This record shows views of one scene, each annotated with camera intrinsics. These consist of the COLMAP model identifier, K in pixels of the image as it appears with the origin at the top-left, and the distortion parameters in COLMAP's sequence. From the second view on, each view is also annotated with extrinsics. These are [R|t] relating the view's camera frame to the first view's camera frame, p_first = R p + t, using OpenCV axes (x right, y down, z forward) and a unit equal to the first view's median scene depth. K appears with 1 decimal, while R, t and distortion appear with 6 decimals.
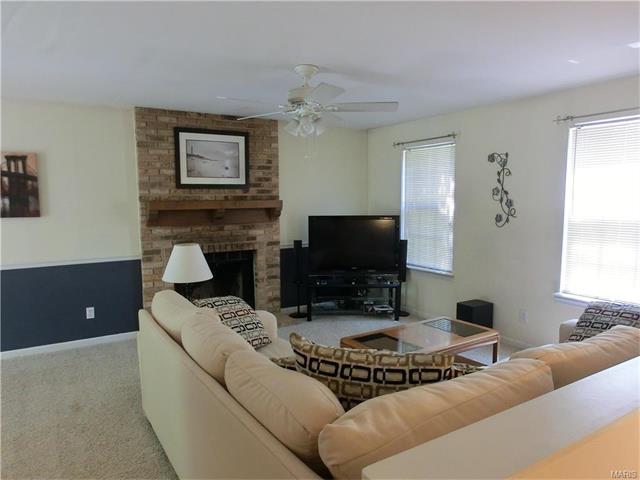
lens RADIAL K [[447.8, 0, 318.8], [0, 447.8, 241.6], [0, 0, 1]] dist [-0.026384, 0.037138]
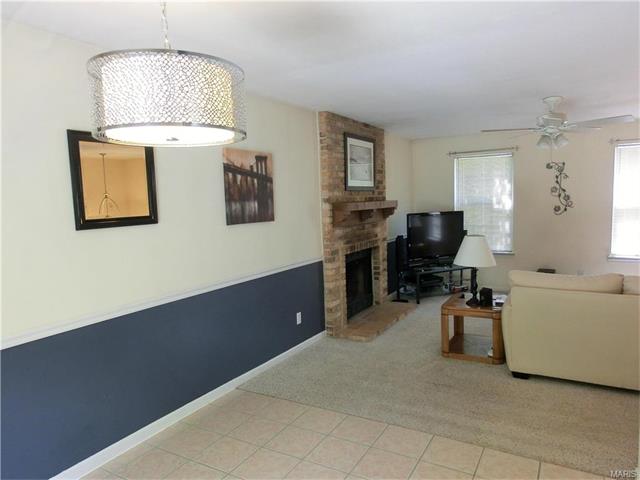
lens RADIAL K [[447.8, 0, 320.0], [0, 447.8, 241.5], [0, 0, 1]] dist [-0.026384, 0.037138]
pose [[0.882082, -0.065423, 0.466531, -0.863377], [0.072722, 0.997349, 0.002363, -0.006038], [-0.465449, 0.031843, 0.884502, 0.100617]]
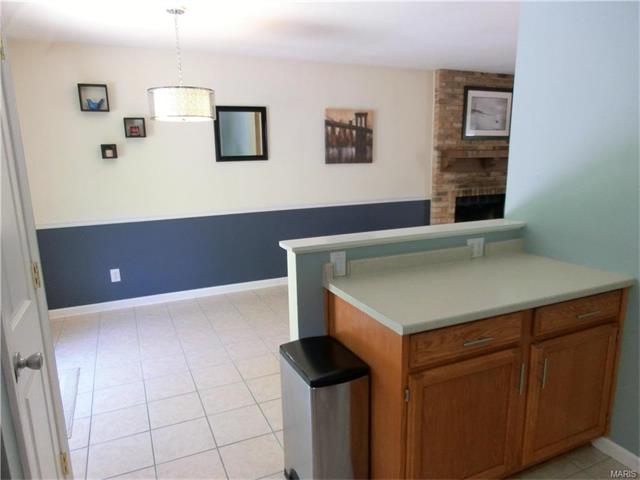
lens RADIAL K [[447.8, 0, 323.7], [0, 447.8, 251.5], [0, 0, 1]] dist [-0.026384, 0.037138]
pose [[0.992563, 0.018852, -0.120264, -0.530225], [-0.005001, 0.993416, 0.114451, 0.041514], [0.121630, -0.112998, 0.986122, -0.239050]]
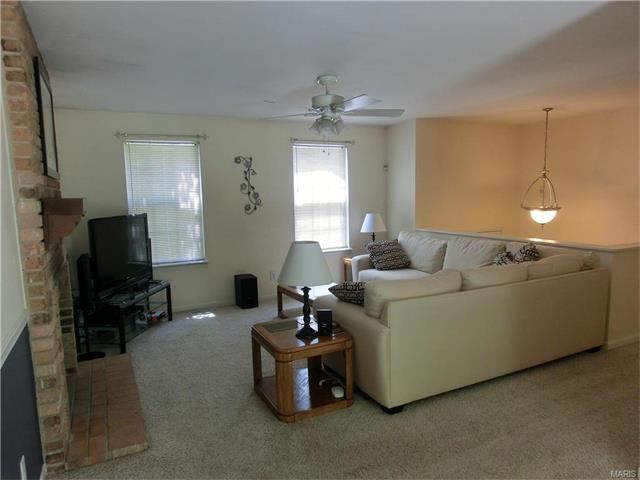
lens RADIAL K [[447.8, 0, 319.1], [0, 447.8, 243.7], [0, 0, 1]] dist [-0.026384, 0.037138]
pose [[0.096309, -0.113411, 0.988869, -0.814555], [0.122755, 0.987257, 0.101271, -0.051192], [-0.987753, 0.111635, 0.109004, 0.625119]]
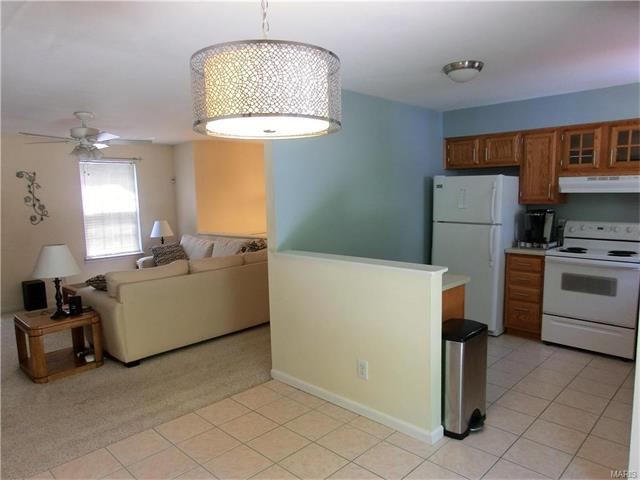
lens RADIAL K [[447.8, 0, 318.7], [0, 447.8, 243.4], [0, 0, 1]] dist [-0.026384, 0.037138]
pose [[-0.235386, -0.097371, 0.967012, -1.092742], [0.130930, 0.982722, 0.130824, -0.038653], [-0.963042, 0.157405, -0.218570, 0.428310]]
